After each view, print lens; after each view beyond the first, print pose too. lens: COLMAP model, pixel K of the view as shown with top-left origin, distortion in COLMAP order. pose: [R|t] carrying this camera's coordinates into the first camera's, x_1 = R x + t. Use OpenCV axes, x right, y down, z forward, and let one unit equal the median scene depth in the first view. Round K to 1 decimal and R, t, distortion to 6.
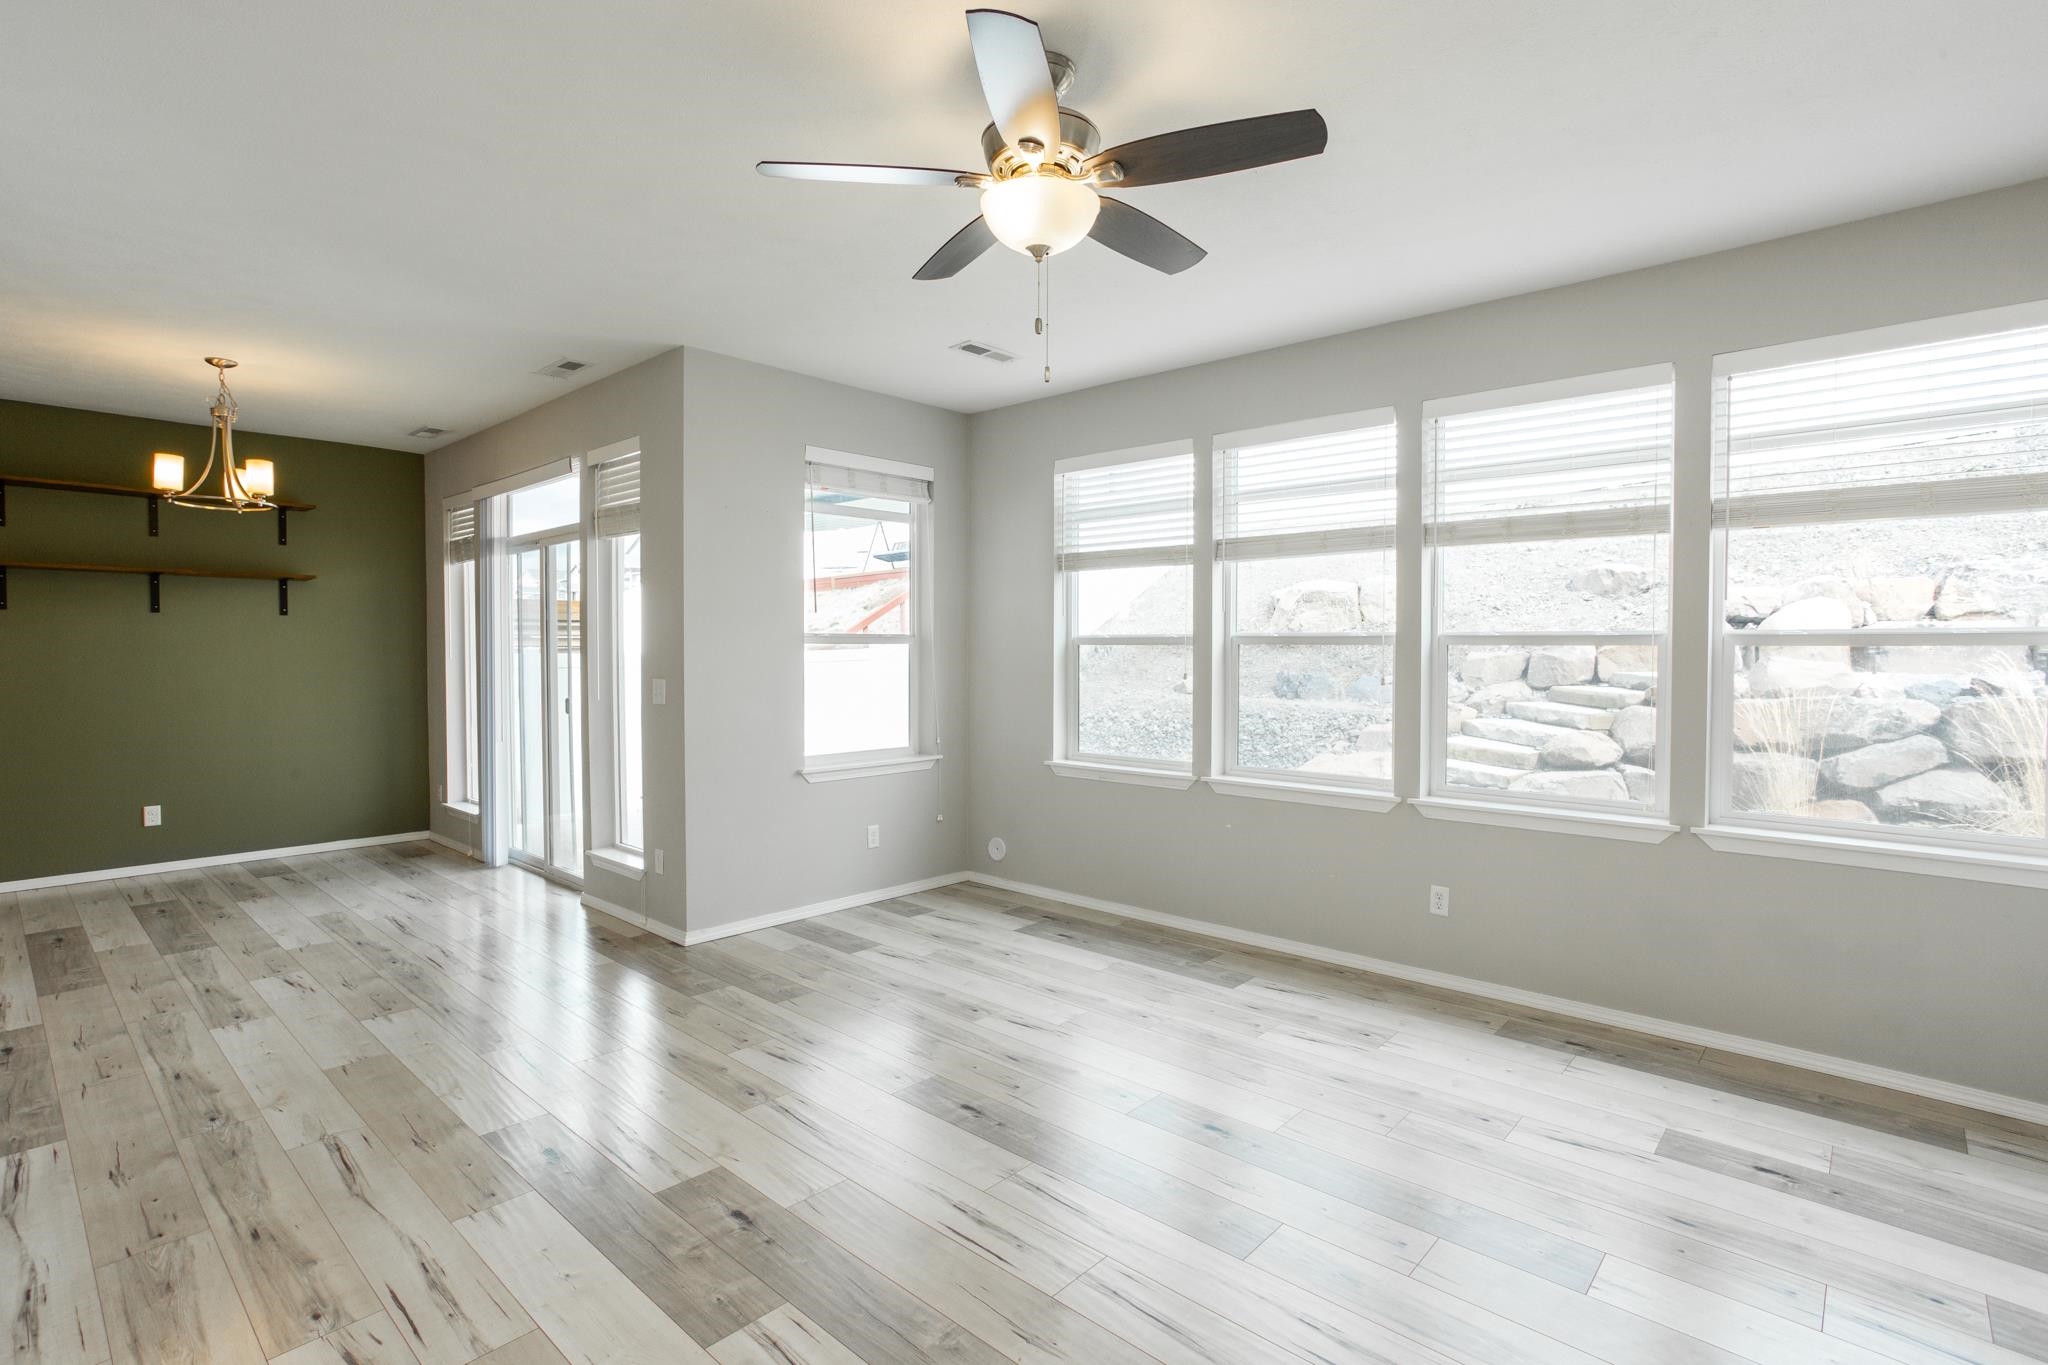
lens RADIAL K [[978.5, 0, 1028.2], [0, 978.5, 670.5], [0, 0, 1]] dist [-0.076644, 0.045726]
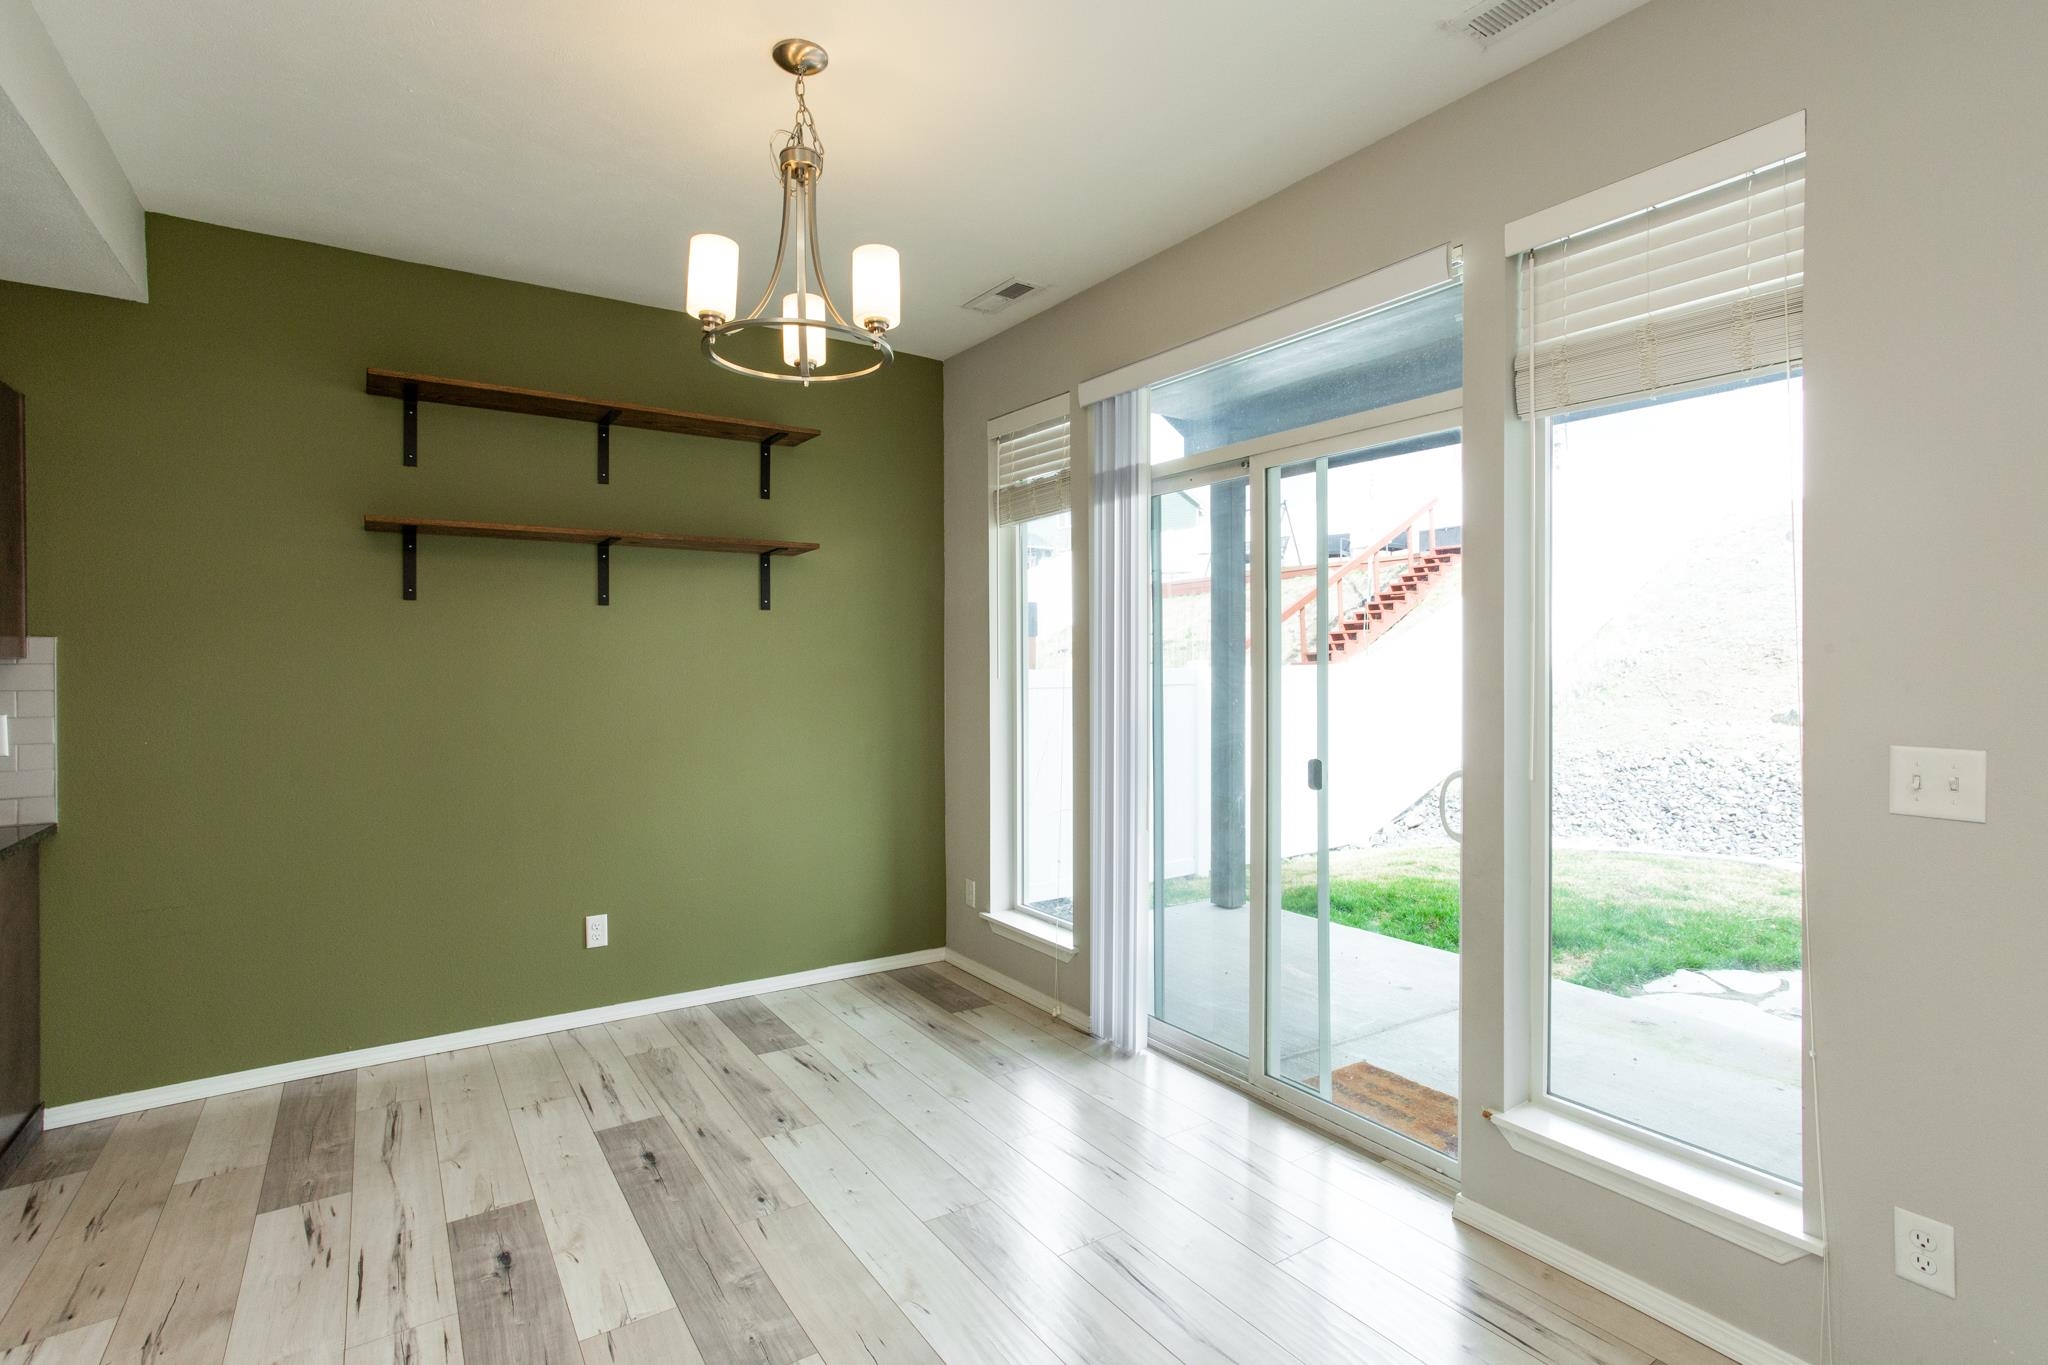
lens RADIAL K [[999.4, 0, 1019.4], [0, 999.4, 669.9], [0, 0, 1]] dist [-0.024770, 0.014004]
pose [[0.966536, 0.001572, -0.256527, -0.594583], [-0.005471, 0.999880, -0.014485, -0.012489], [0.256473, 0.015404, 0.966429, 0.531165]]
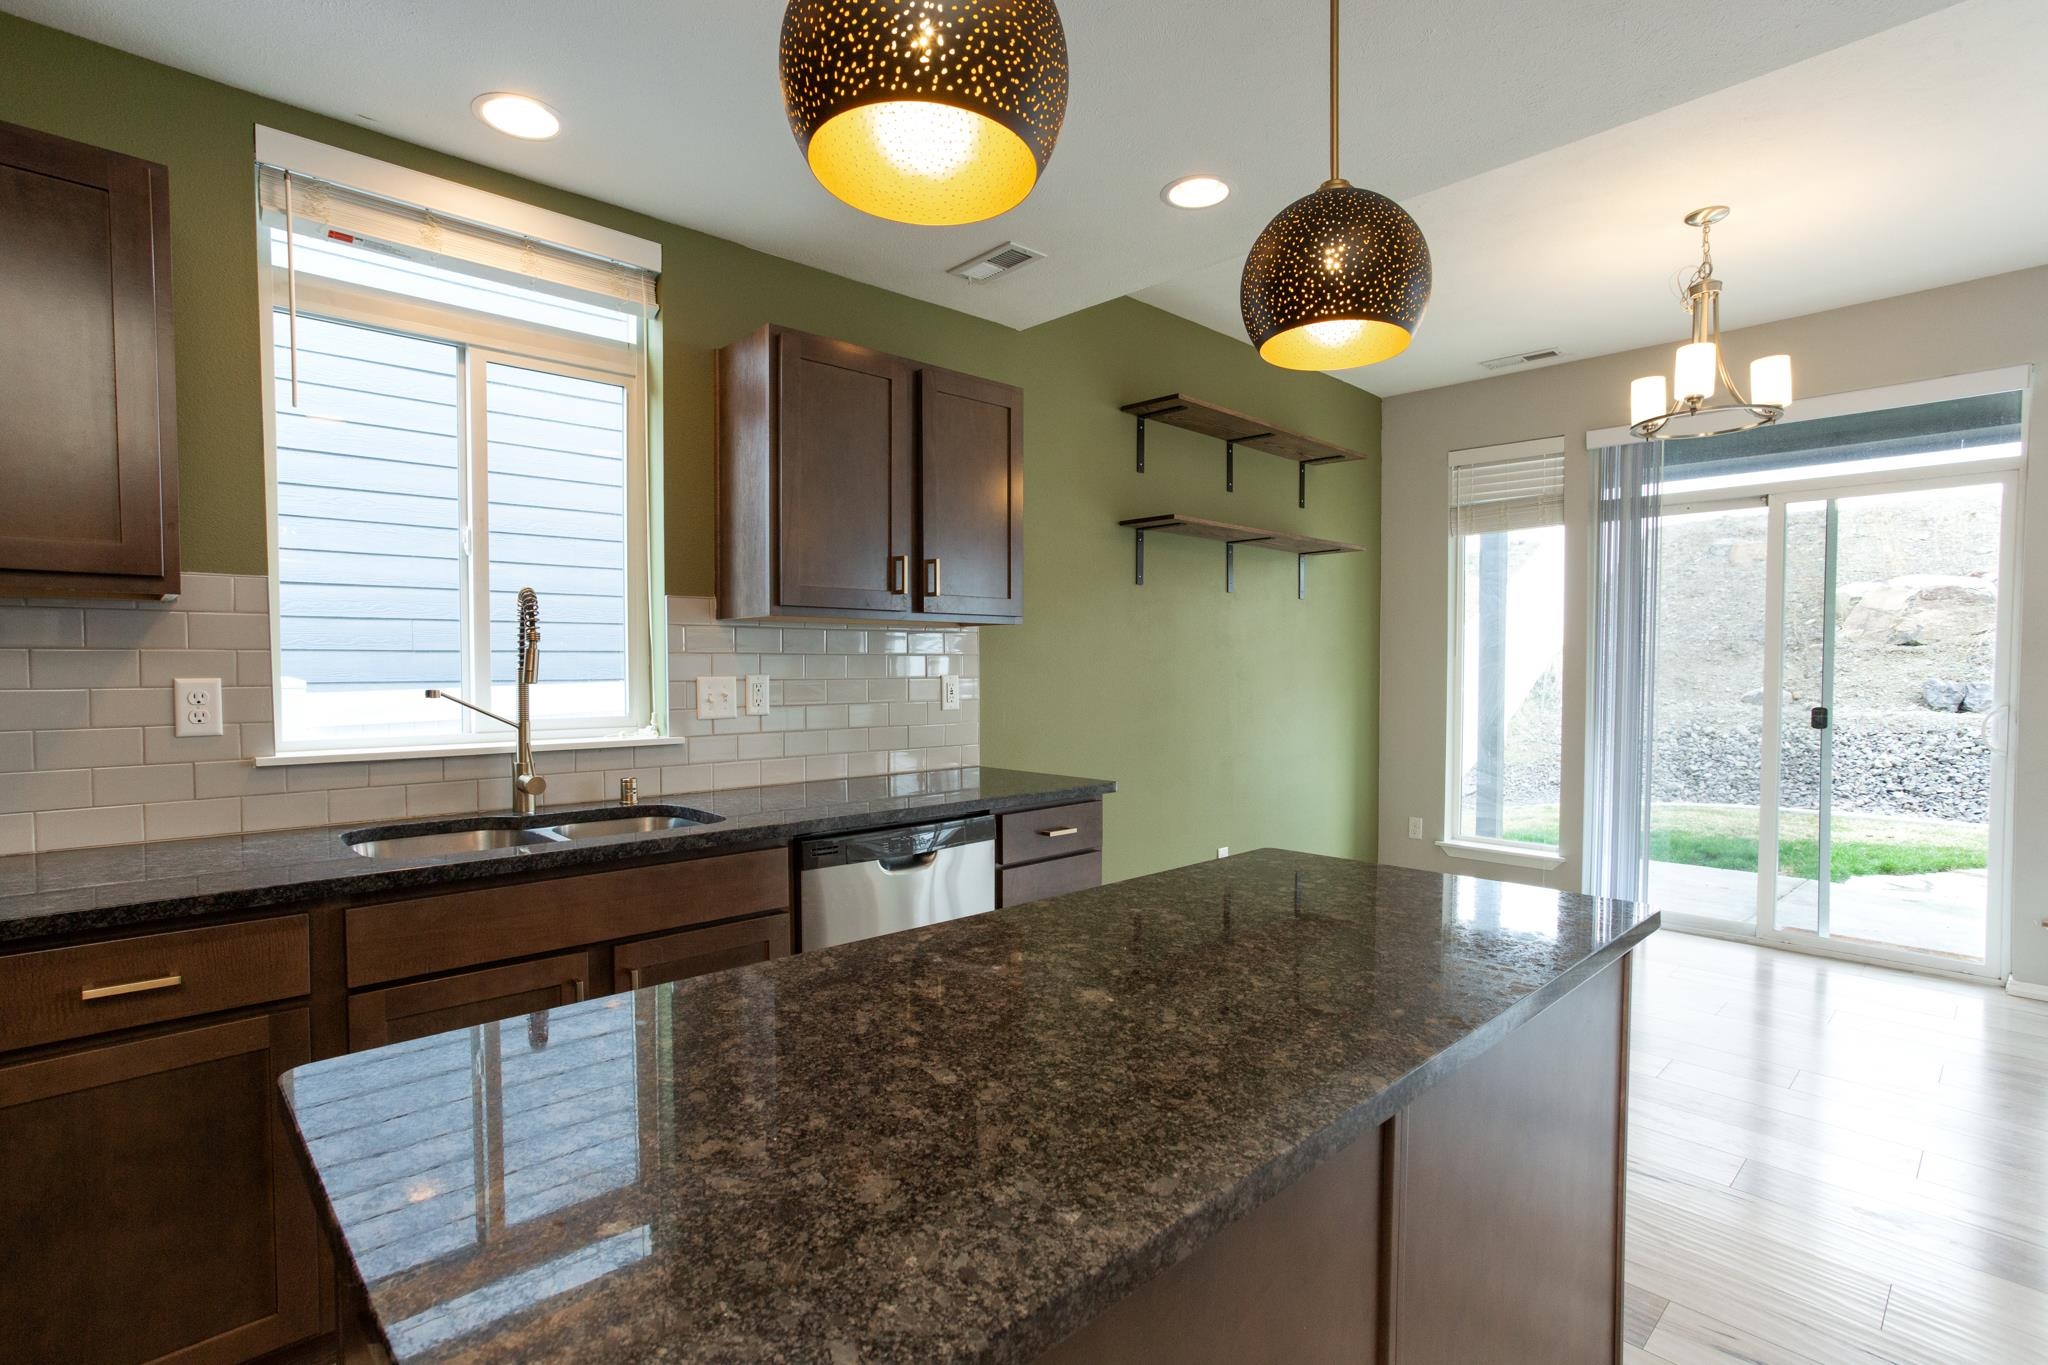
lens RADIAL K [[999.4, 0, 1019.4], [0, 999.4, 669.9], [0, 0, 1]] dist [-0.024770, 0.014004]
pose [[0.997470, -0.002330, -0.071044, -1.333599], [0.001072, 0.999842, -0.017736, 0.018796], [0.071074, 0.017615, 0.997315, 0.219315]]
